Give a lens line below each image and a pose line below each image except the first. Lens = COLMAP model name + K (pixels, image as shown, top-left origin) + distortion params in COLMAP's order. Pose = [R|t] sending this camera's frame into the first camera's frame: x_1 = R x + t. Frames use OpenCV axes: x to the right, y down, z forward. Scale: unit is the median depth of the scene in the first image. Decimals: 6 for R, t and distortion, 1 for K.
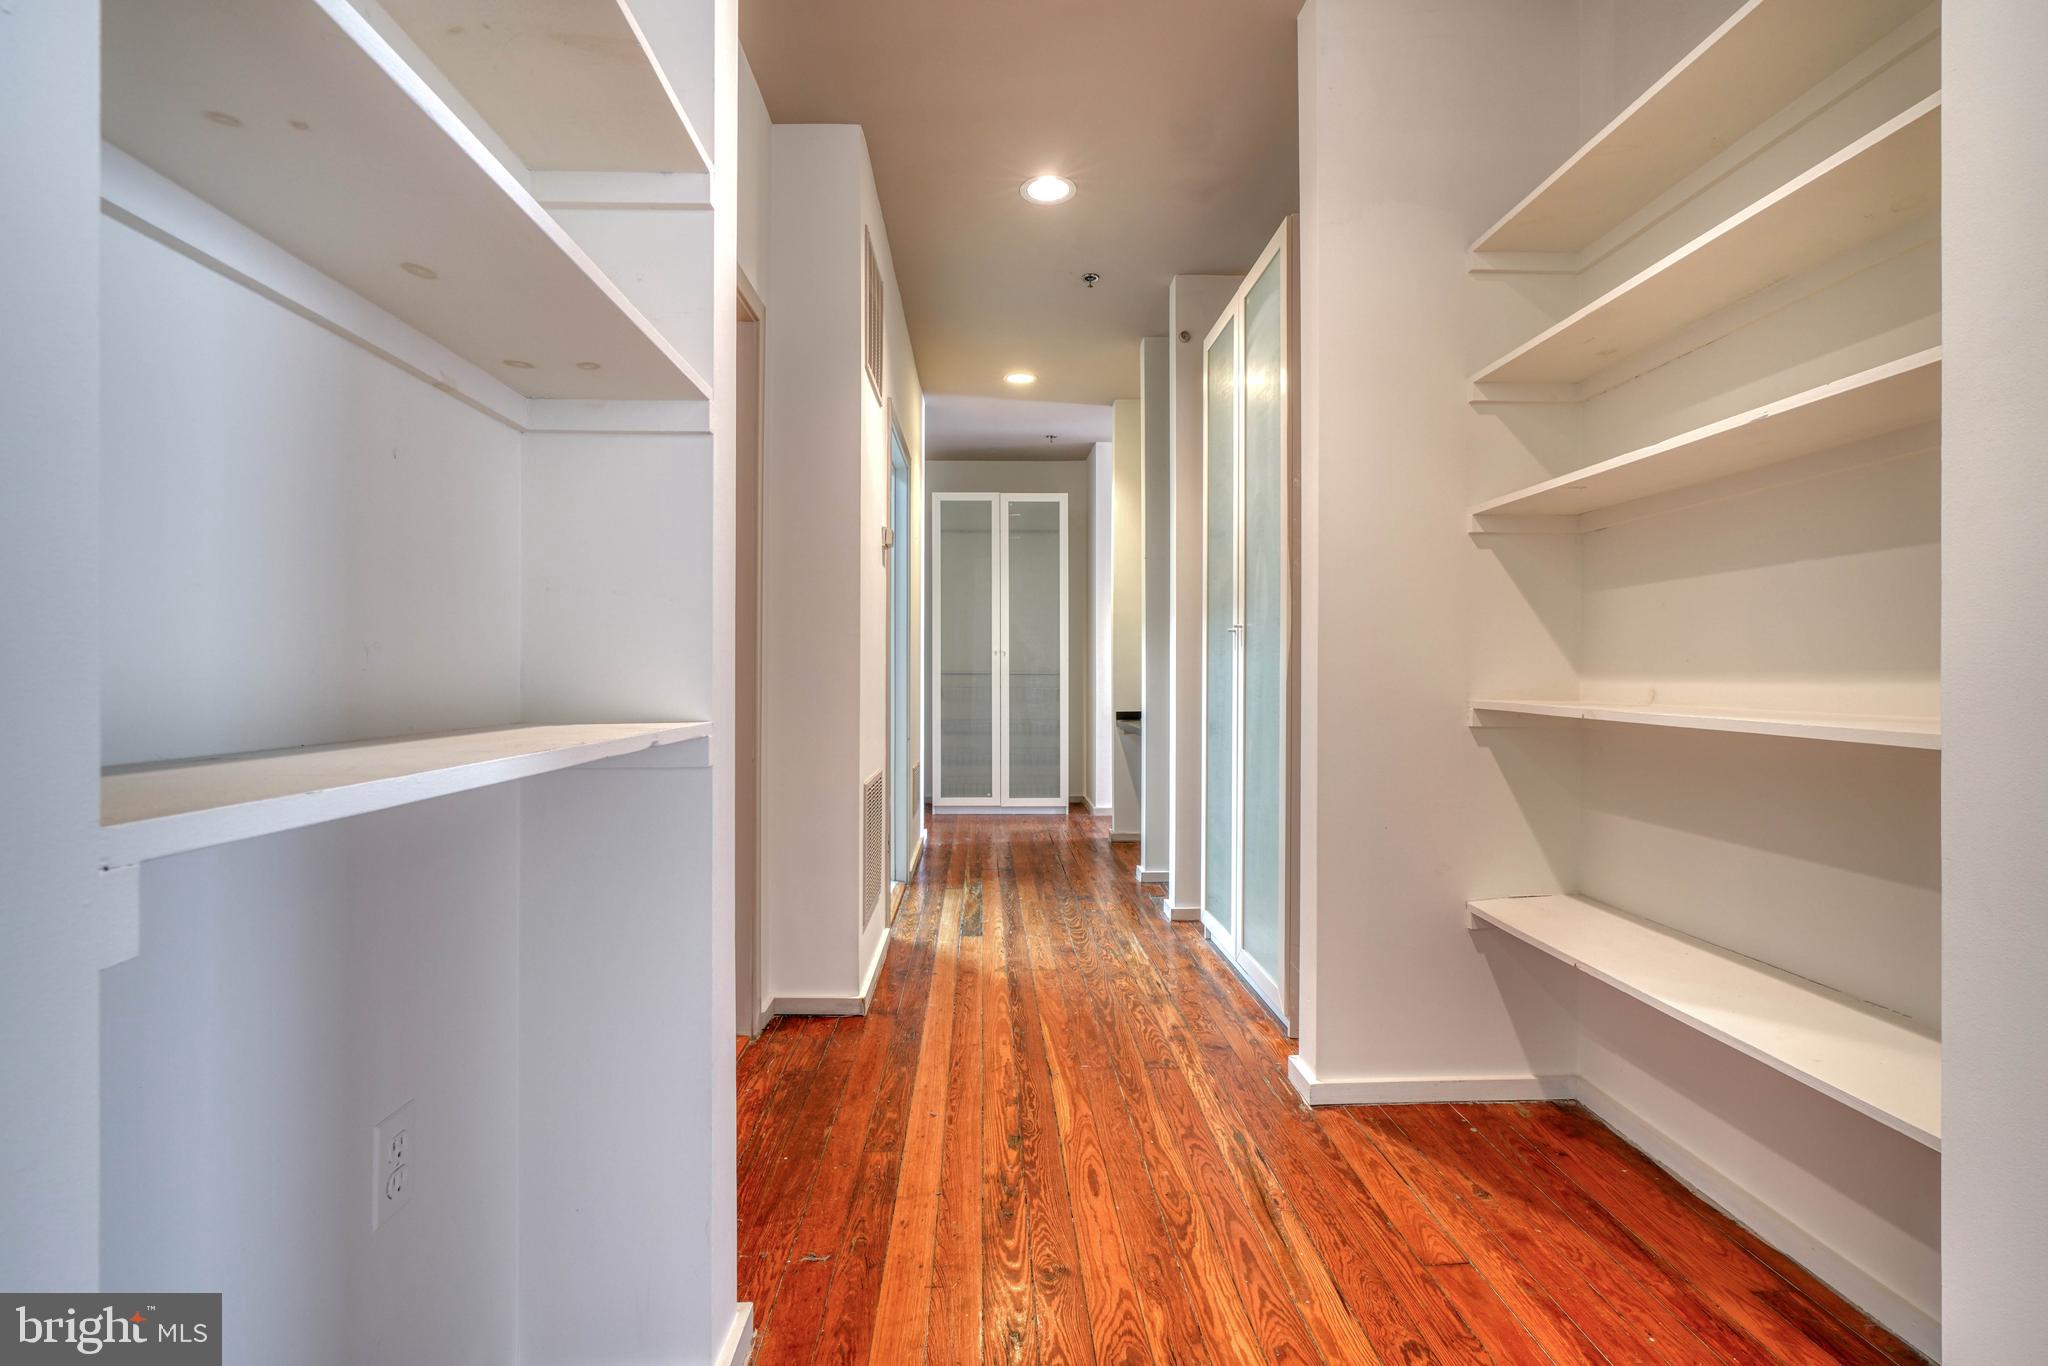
lens RADIAL K [[920.2, 0, 1018.4], [0, 920.2, 665.0], [0, 0, 1]] dist [-0.009696, 0.004373]
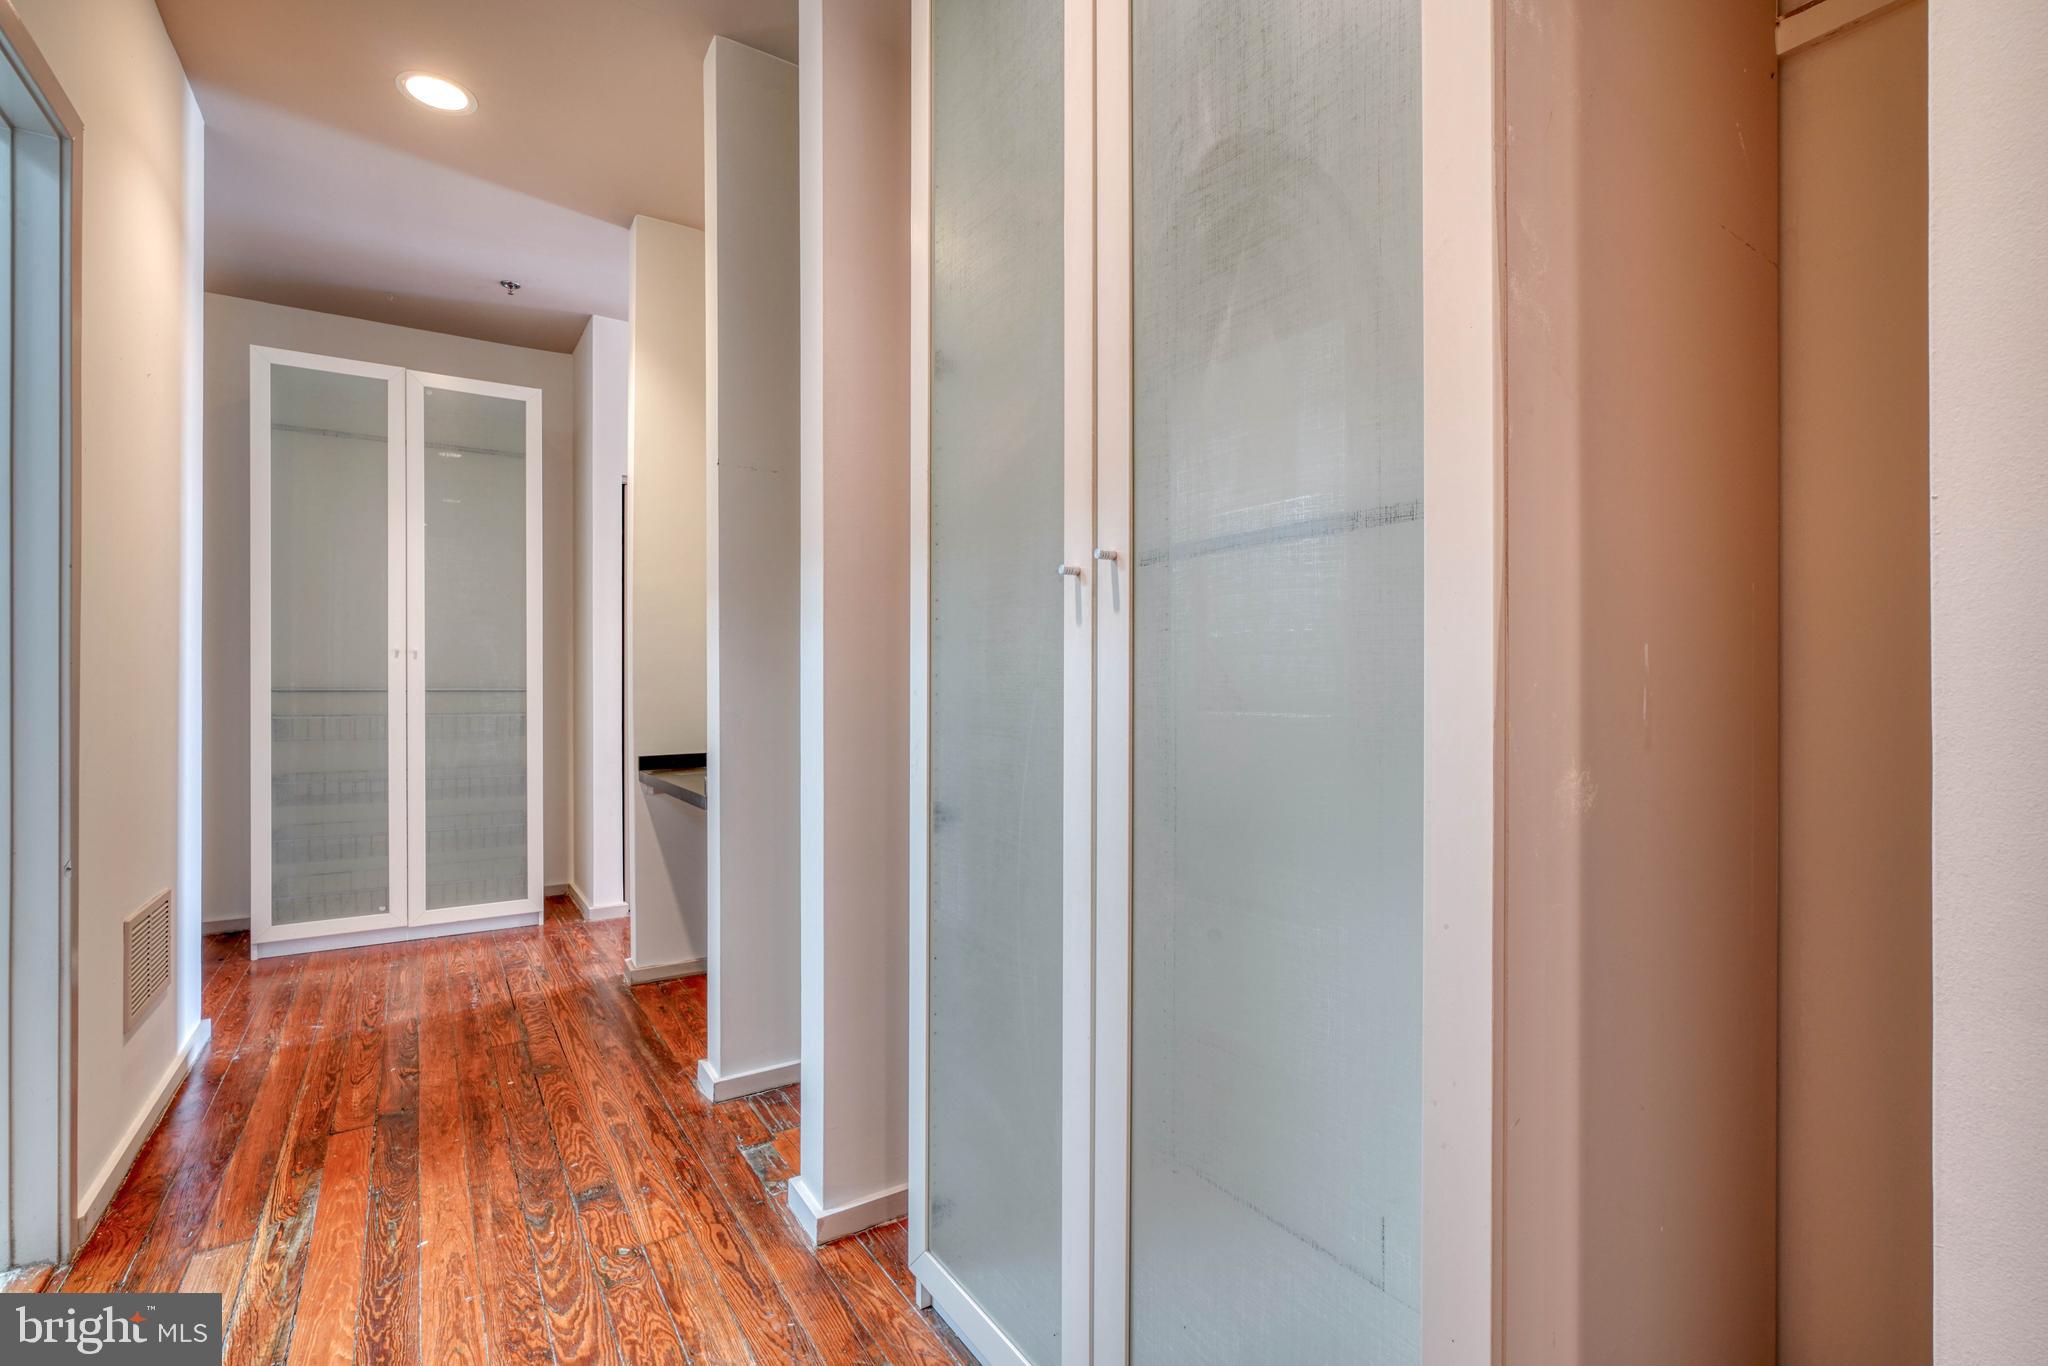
lens RADIAL K [[920.2, 0, 1033.3], [0, 920.2, 683.2], [0, 0, 1]] dist [-0.009696, 0.004373]
pose [[0.851522, -0.001814, 0.524316, 0.018547], [-0.001068, 0.999986, 0.005194, 0.003077], [-0.524318, -0.004983, 0.851508, 0.461244]]
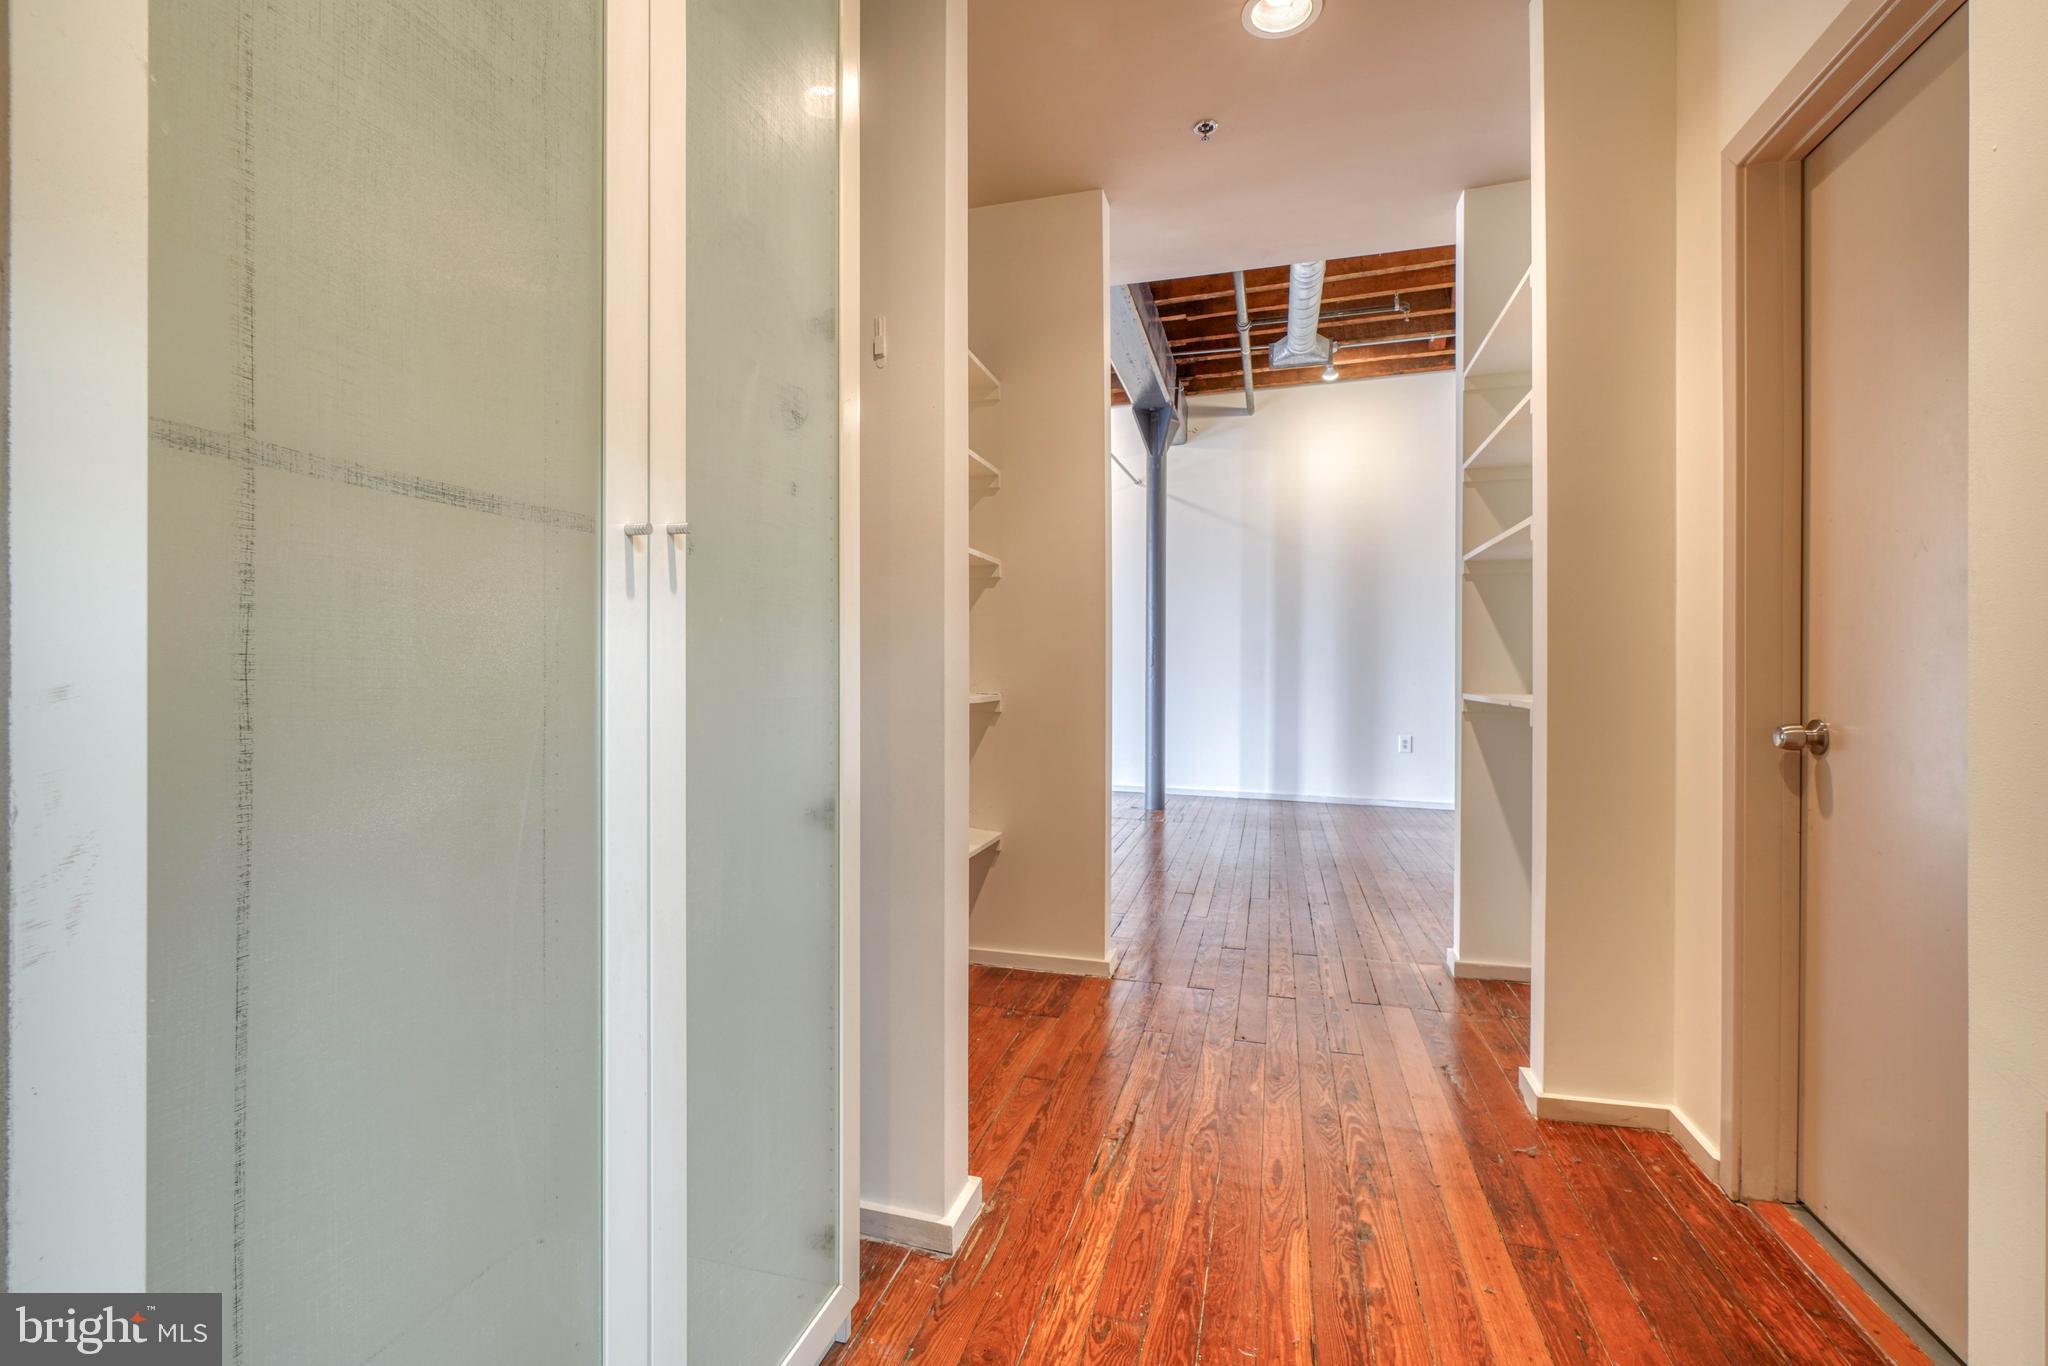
lens RADIAL K [[920.2, 0, 1019.6], [0, 920.2, 679.2], [0, 0, 1]] dist [-0.009696, 0.004373]
pose [[-0.952197, -0.003718, 0.305461, 0.019051], [-0.004123, 0.999991, -0.000679, 0.007185], [-0.305456, -0.001906, -0.952204, 0.862963]]
